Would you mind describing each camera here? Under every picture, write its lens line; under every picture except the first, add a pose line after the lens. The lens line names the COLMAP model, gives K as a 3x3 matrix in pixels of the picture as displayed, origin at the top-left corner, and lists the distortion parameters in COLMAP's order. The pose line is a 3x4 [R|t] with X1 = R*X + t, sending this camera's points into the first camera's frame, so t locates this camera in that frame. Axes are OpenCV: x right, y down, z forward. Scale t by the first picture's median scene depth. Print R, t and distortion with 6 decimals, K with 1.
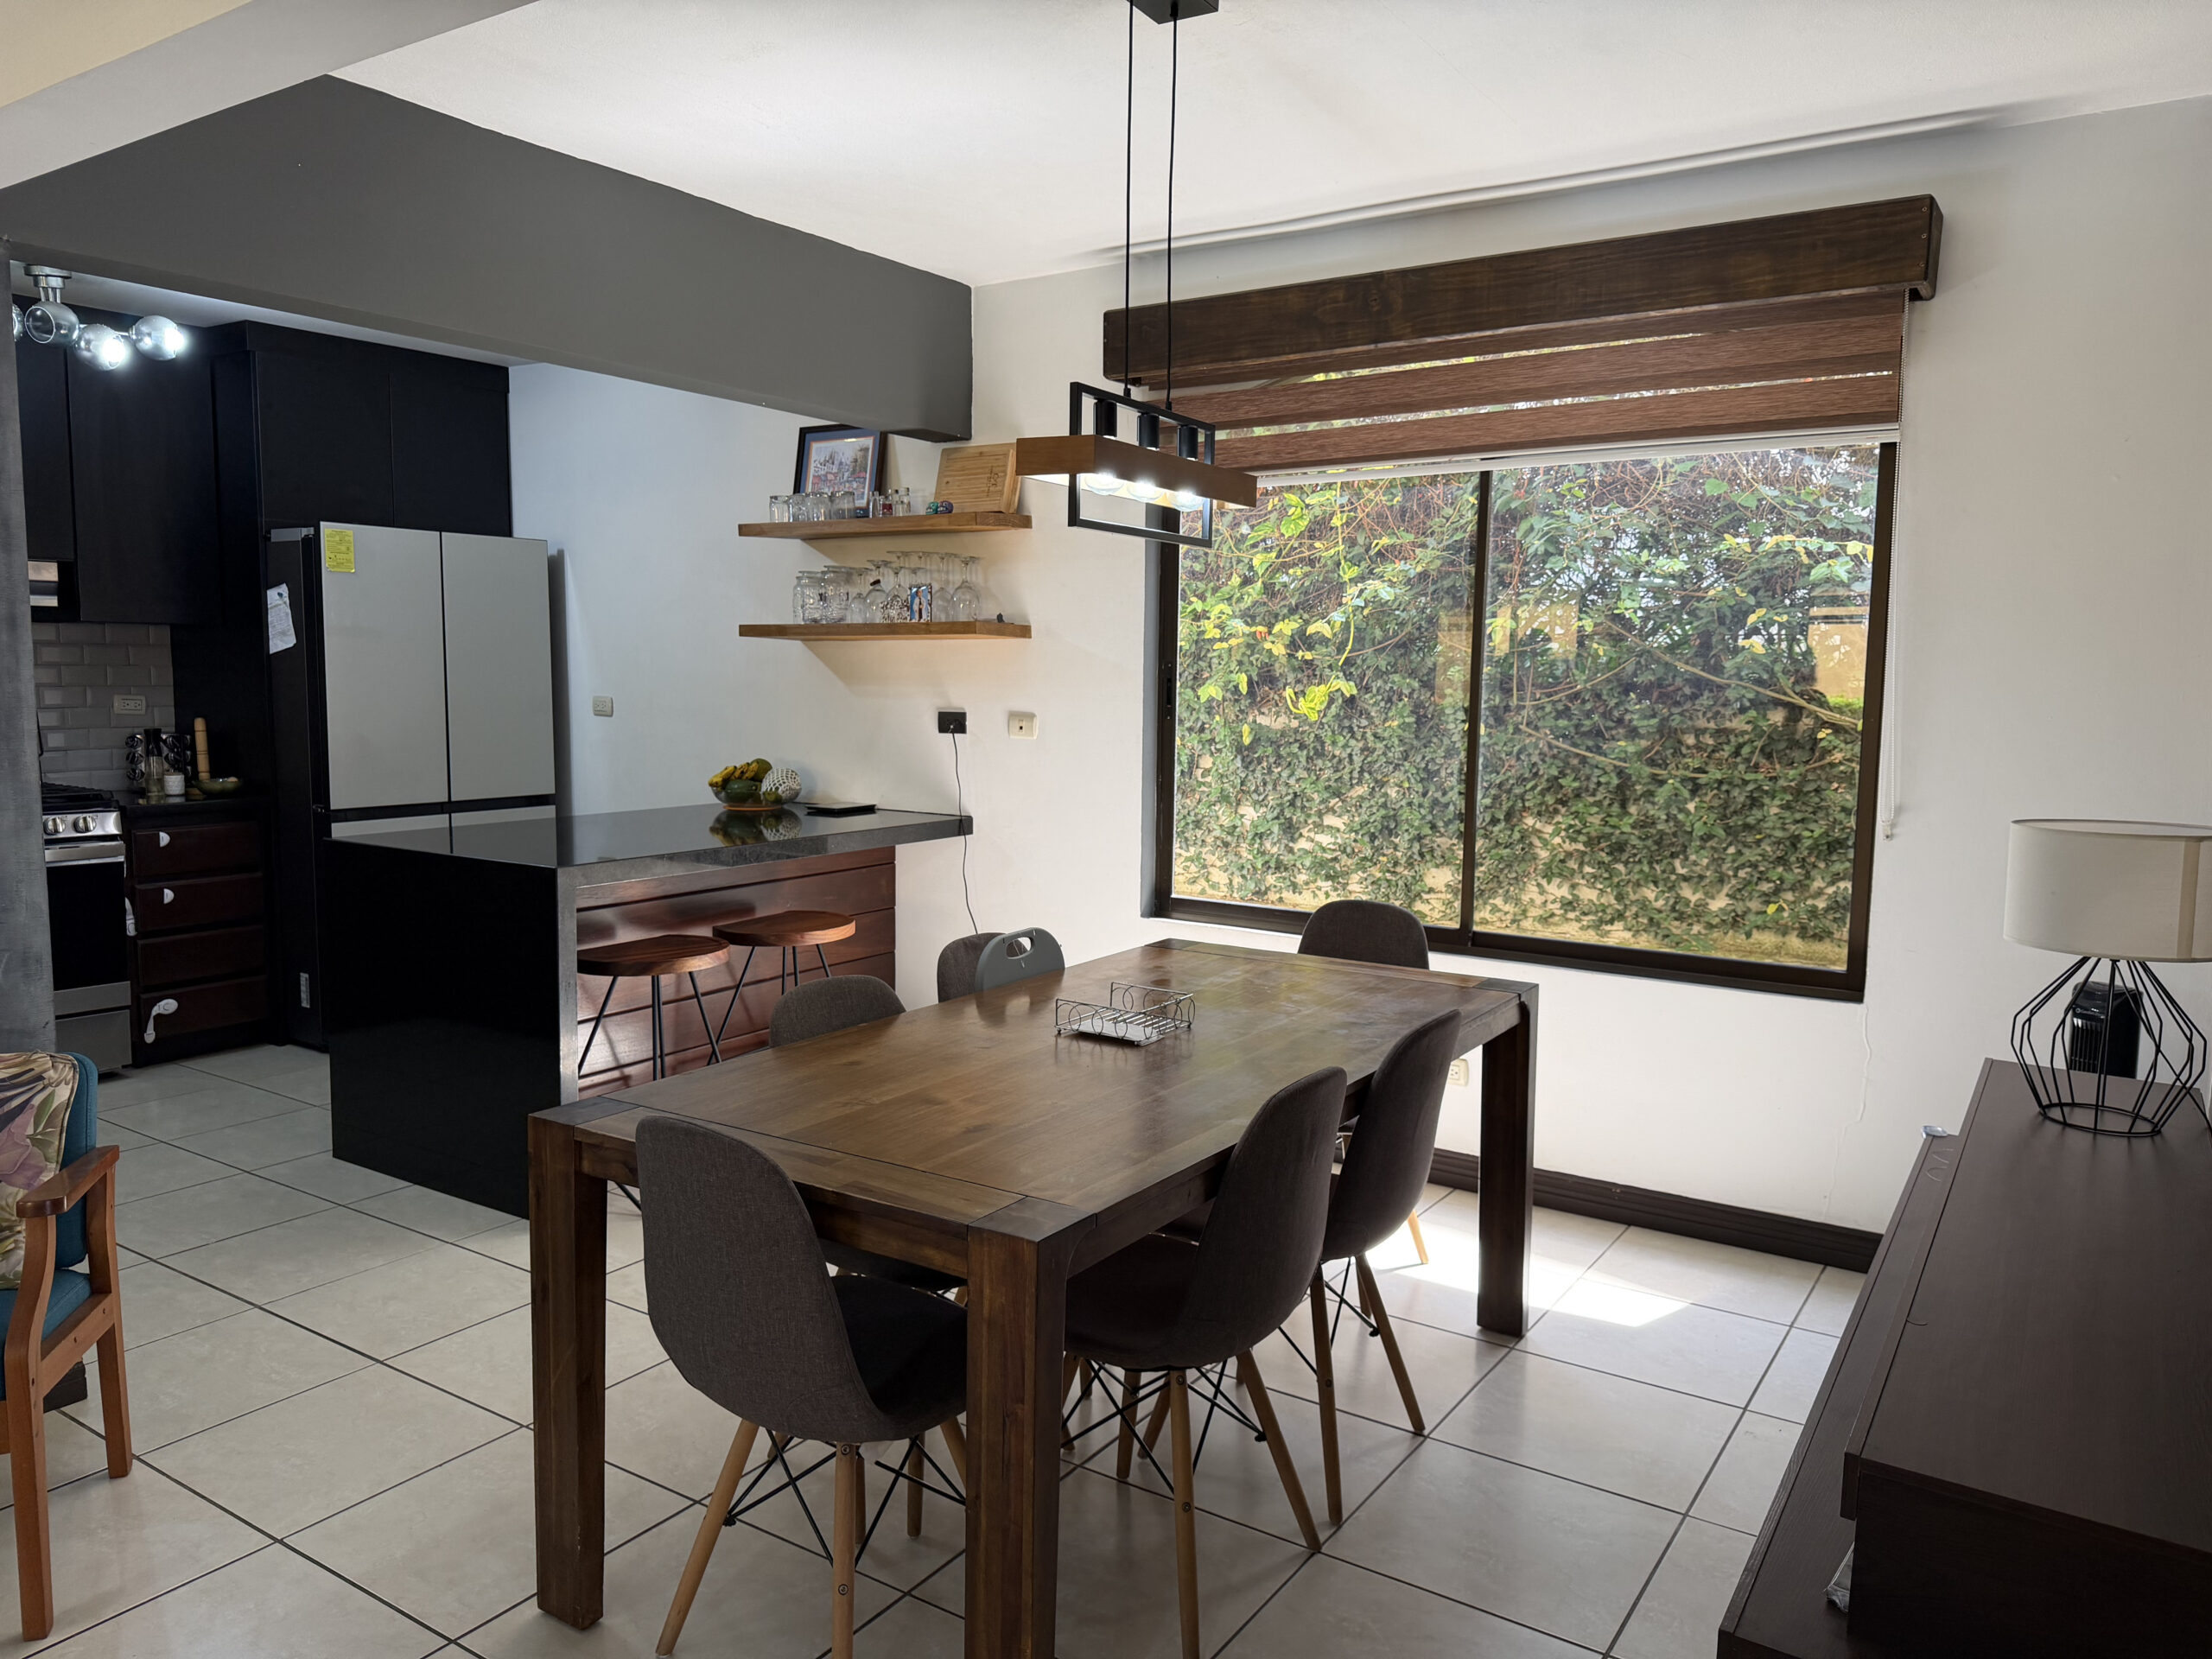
lens RADIAL K [[1553.1, 0, 1118.4], [0, 1553.1, 843.4], [0, 0, 1]] dist [0.069764, -0.099159]
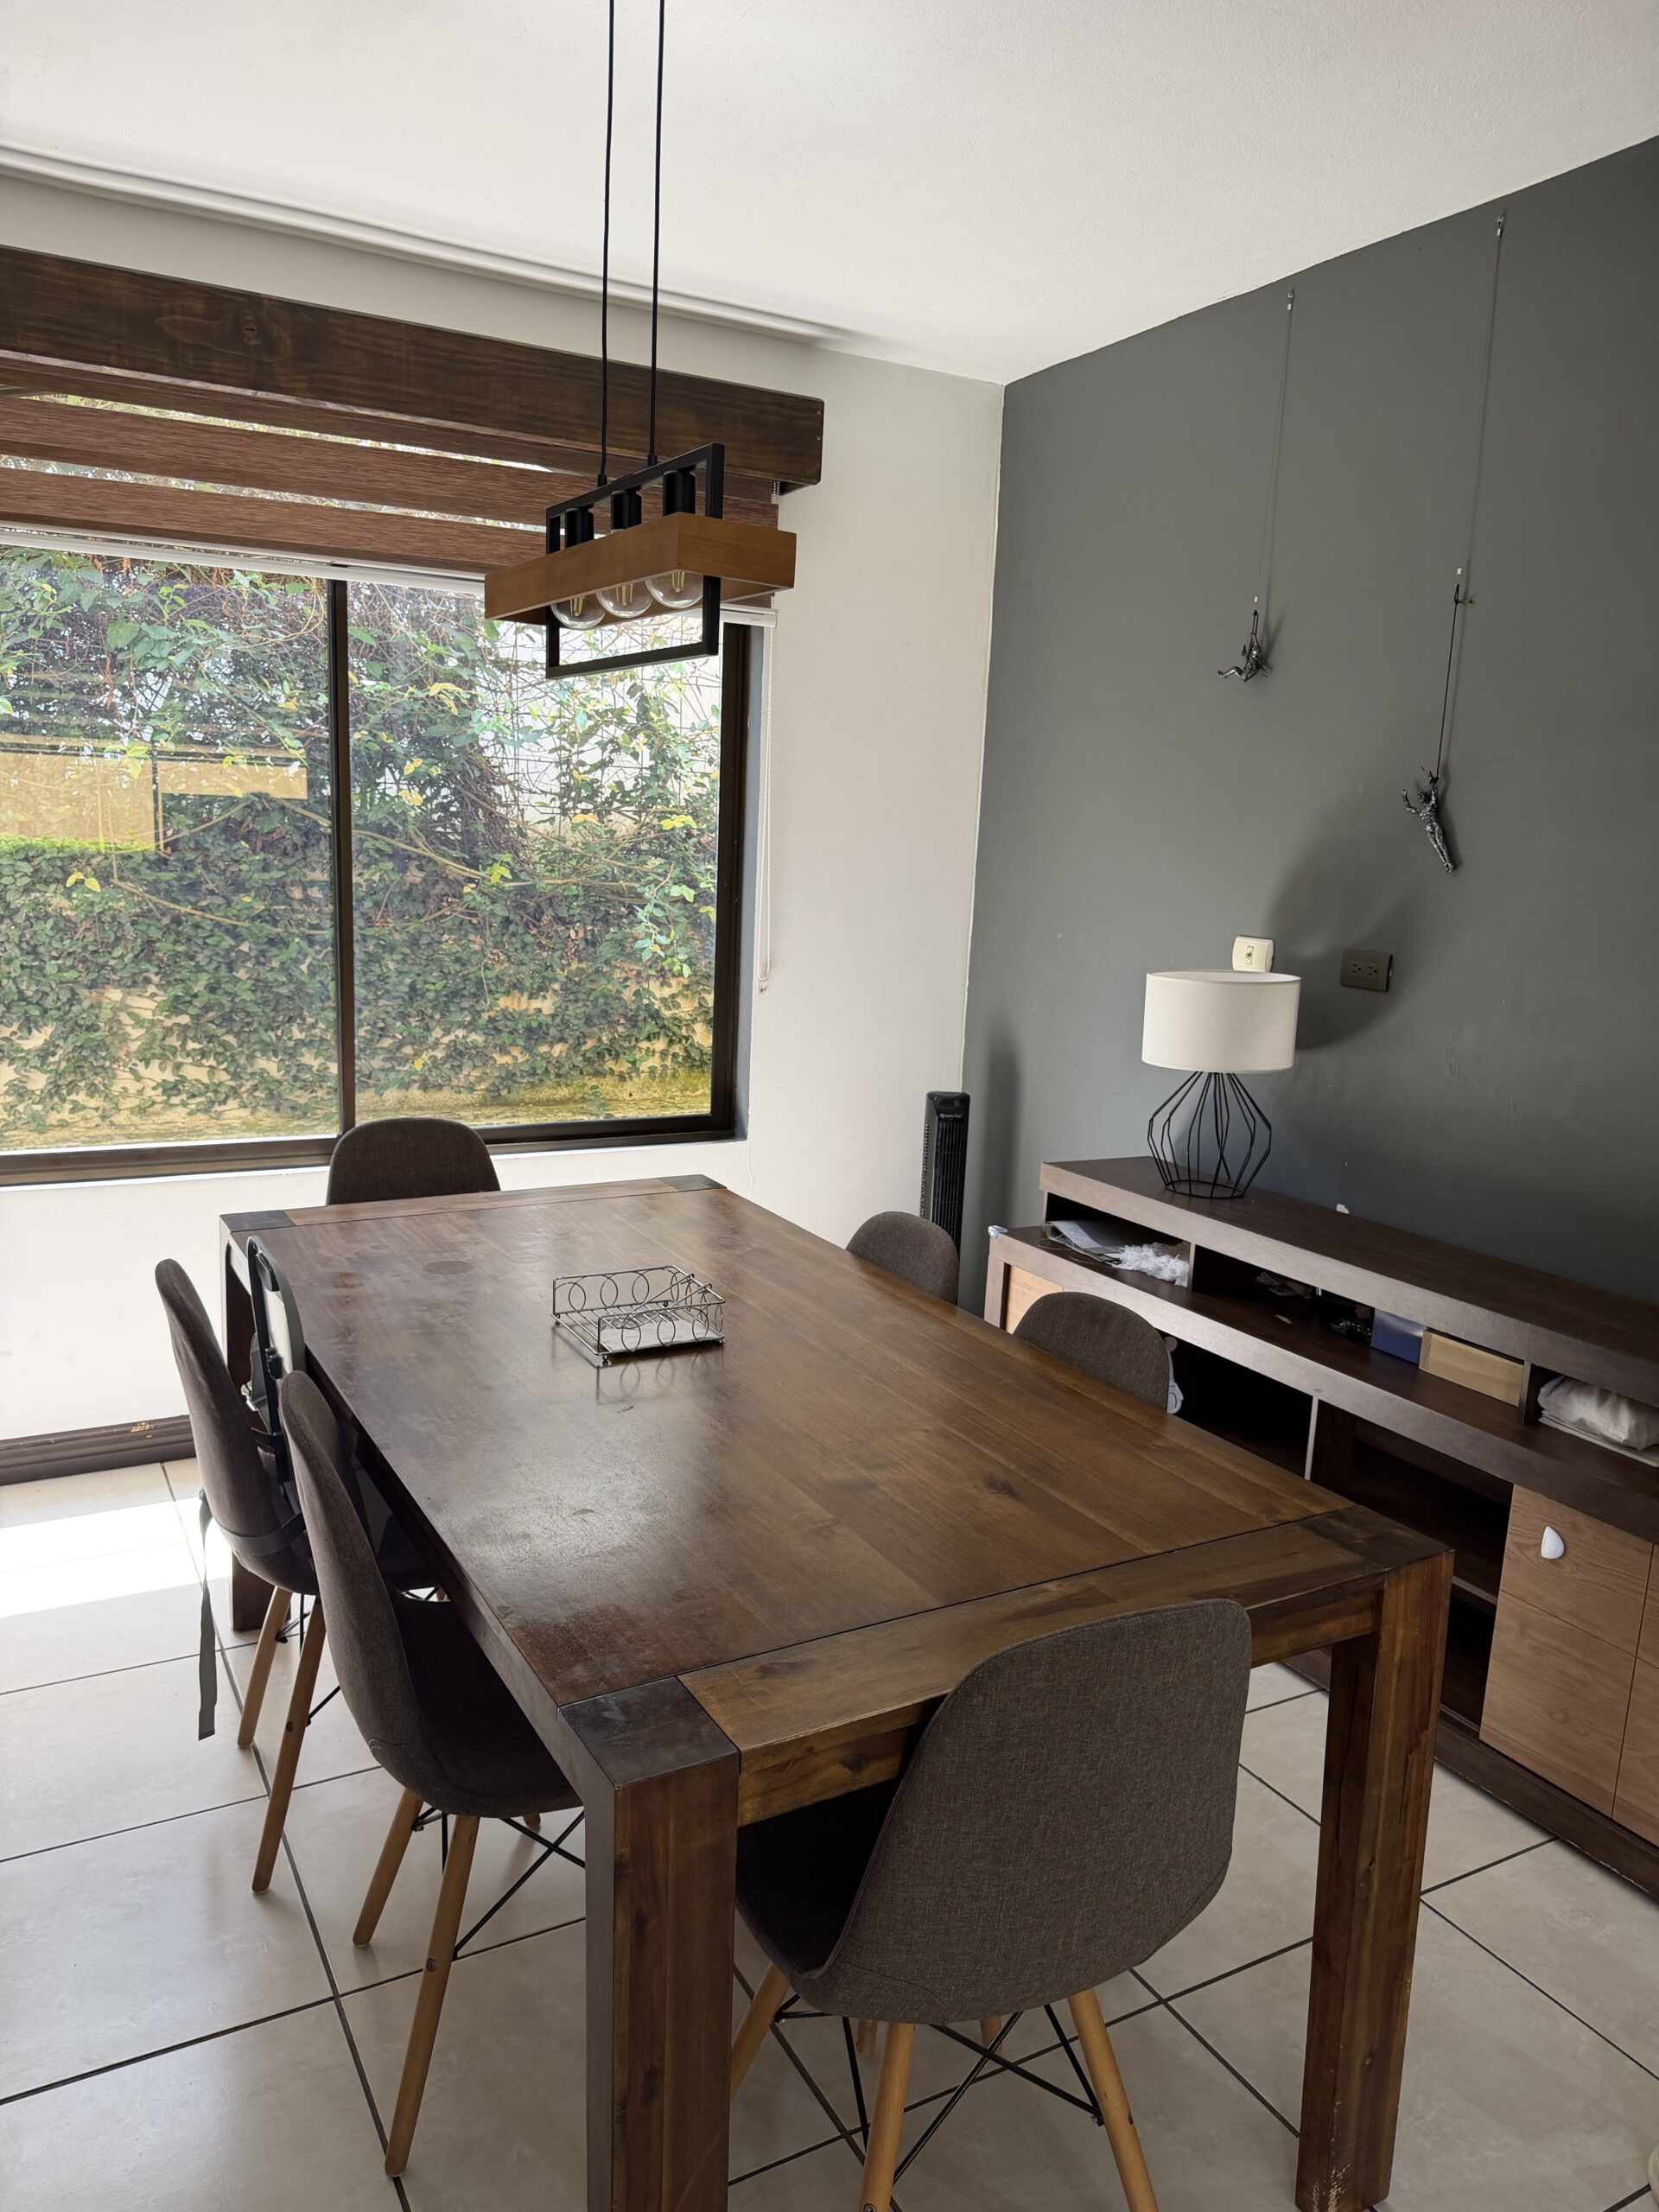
lens RADIAL K [[1553.1, 0, 834.3], [0, 1553.1, 1118.9], [0, 0, 1]] dist [0.069764, -0.099159]
pose [[0.464763, -0.155223, 0.871723, -0.309453], [0.065023, 0.987839, 0.141232, -0.044271], [-0.883044, -0.008958, 0.469204, 0.288631]]
